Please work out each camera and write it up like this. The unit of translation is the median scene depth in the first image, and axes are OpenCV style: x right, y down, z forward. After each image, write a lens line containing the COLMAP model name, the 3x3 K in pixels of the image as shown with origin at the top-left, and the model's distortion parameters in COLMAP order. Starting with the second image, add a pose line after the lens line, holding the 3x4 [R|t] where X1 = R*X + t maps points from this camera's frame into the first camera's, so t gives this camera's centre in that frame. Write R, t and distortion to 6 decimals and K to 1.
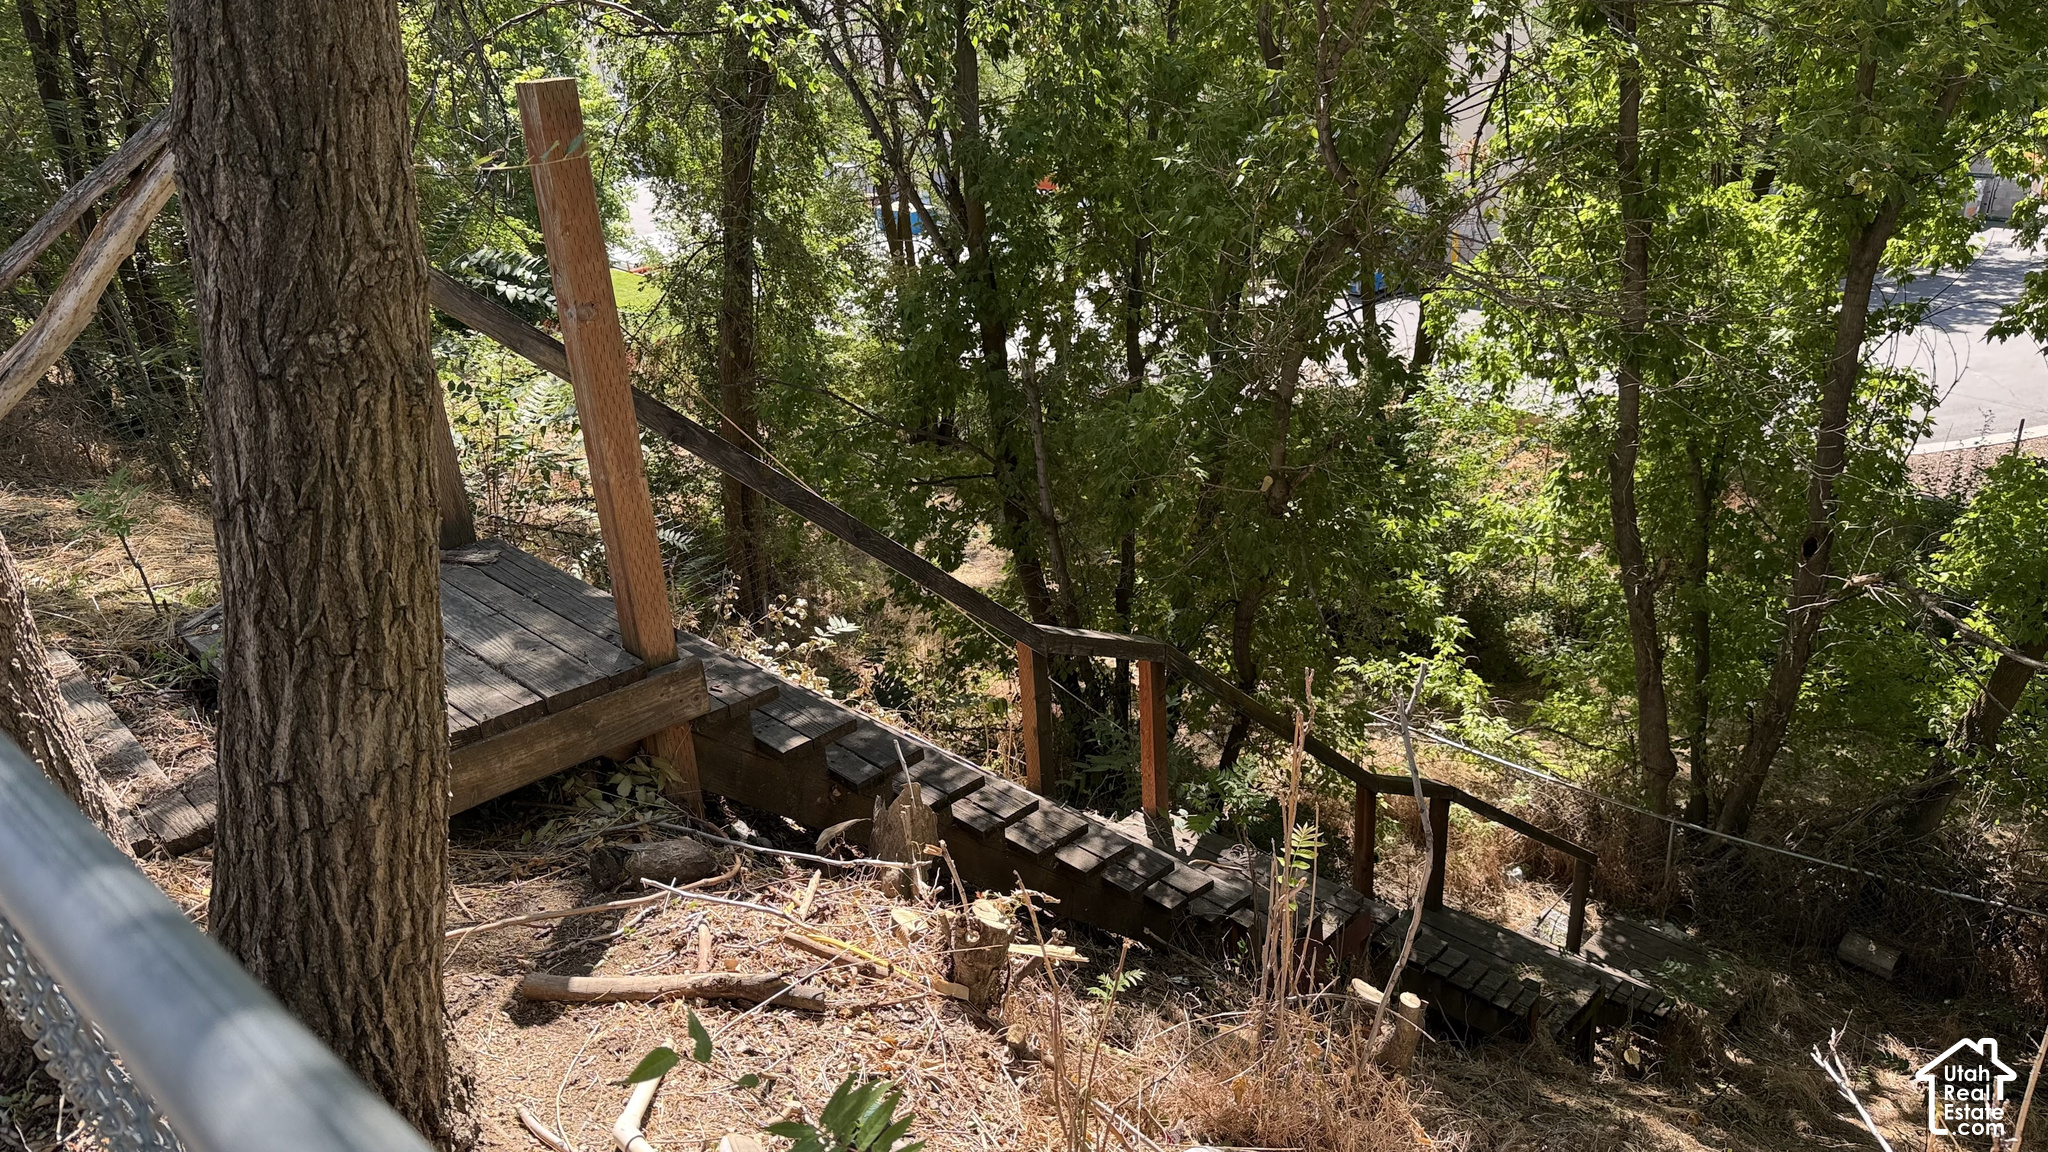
lens RADIAL K [[1416.6, 0, 1037.3], [0, 1416.6, 572.1], [0, 0, 1]] dist [0.120209, -0.172219]
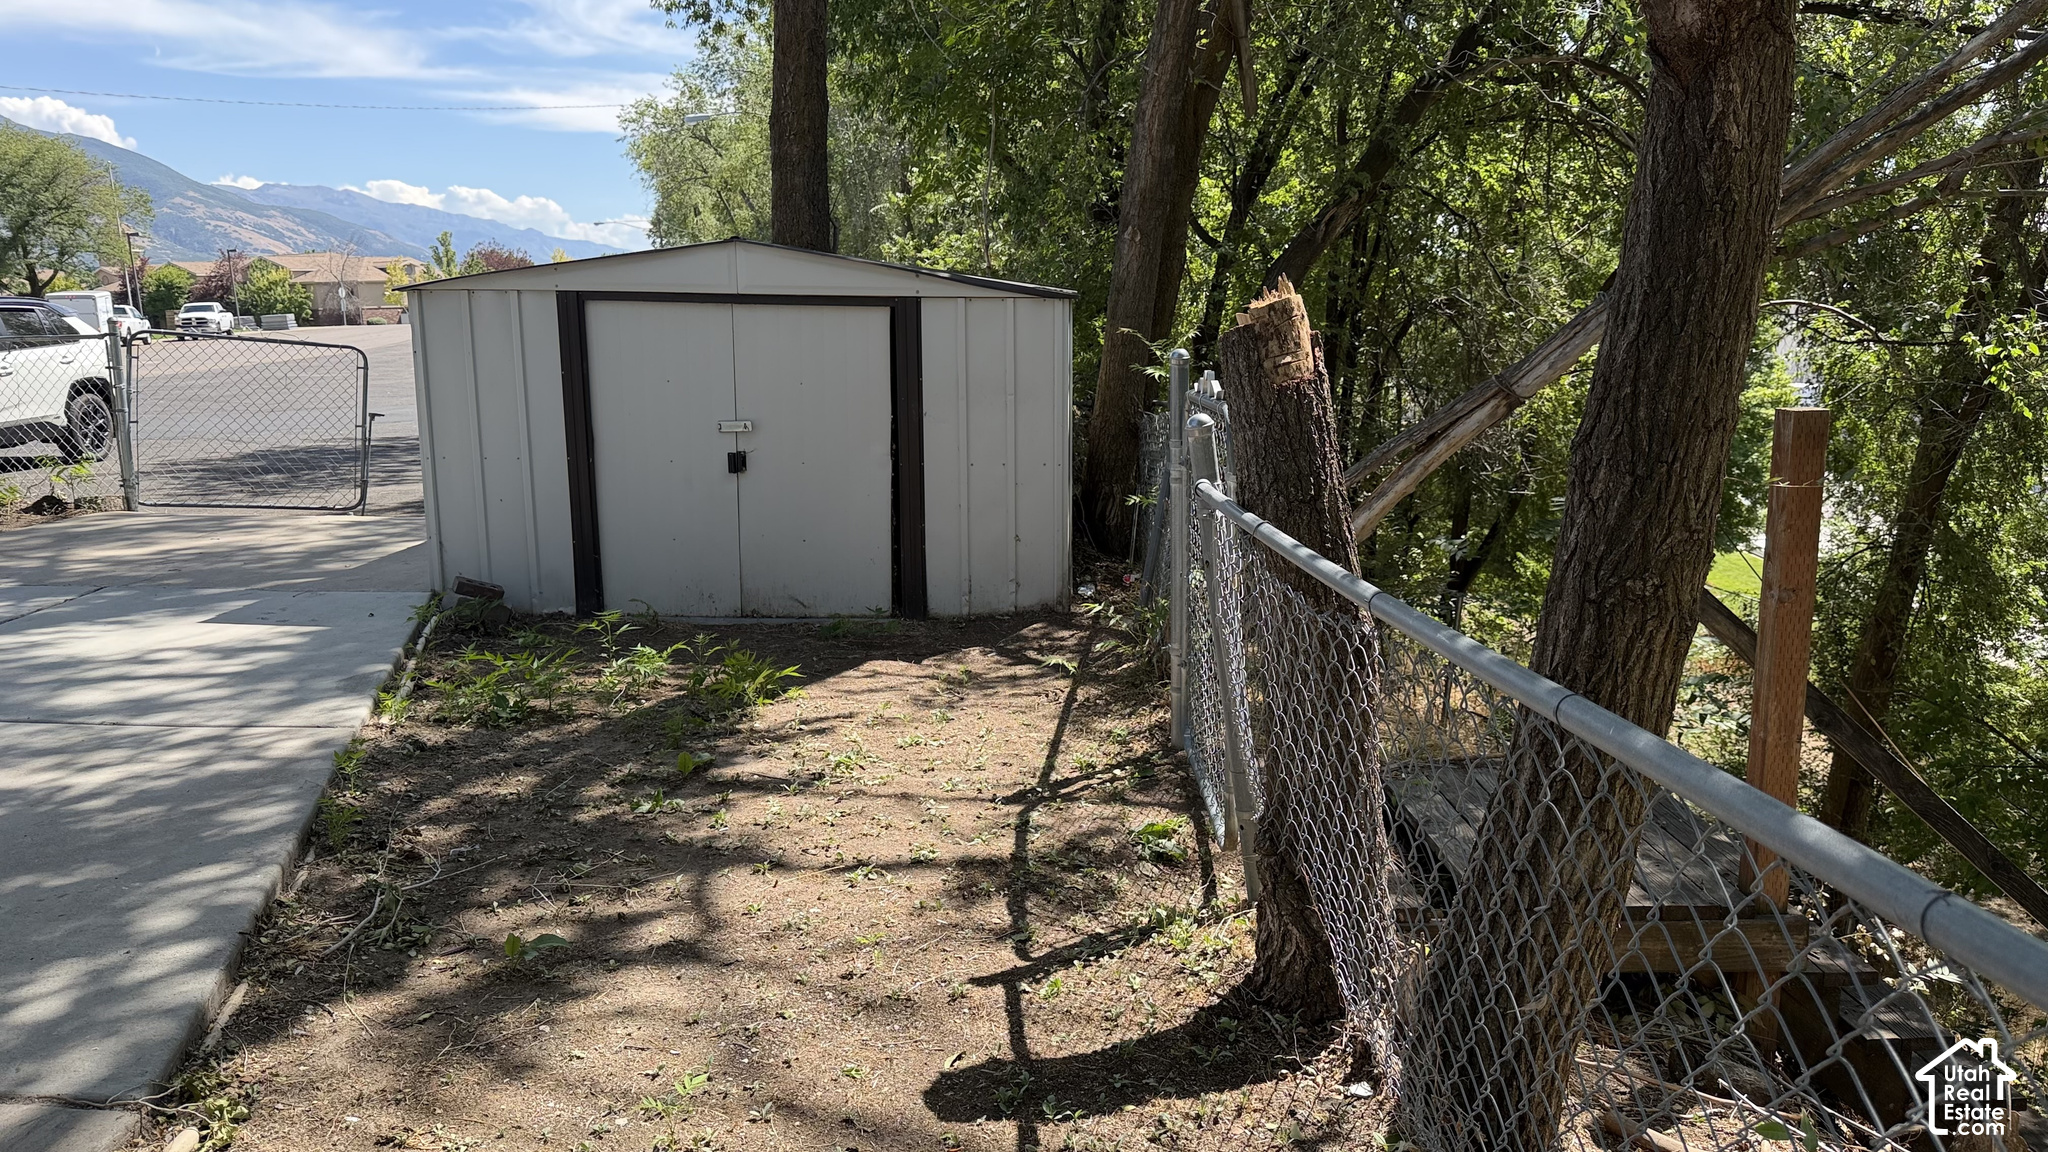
lens RADIAL K [[1416.6, 0, 1037.3], [0, 1416.6, 572.1], [0, 0, 1]] dist [0.120209, -0.172219]
pose [[0.729962, 0.172353, -0.661400, 0.006030], [-0.287296, 0.955417, -0.068108, 0.021082], [0.620174, 0.239734, 0.746935, -0.098246]]
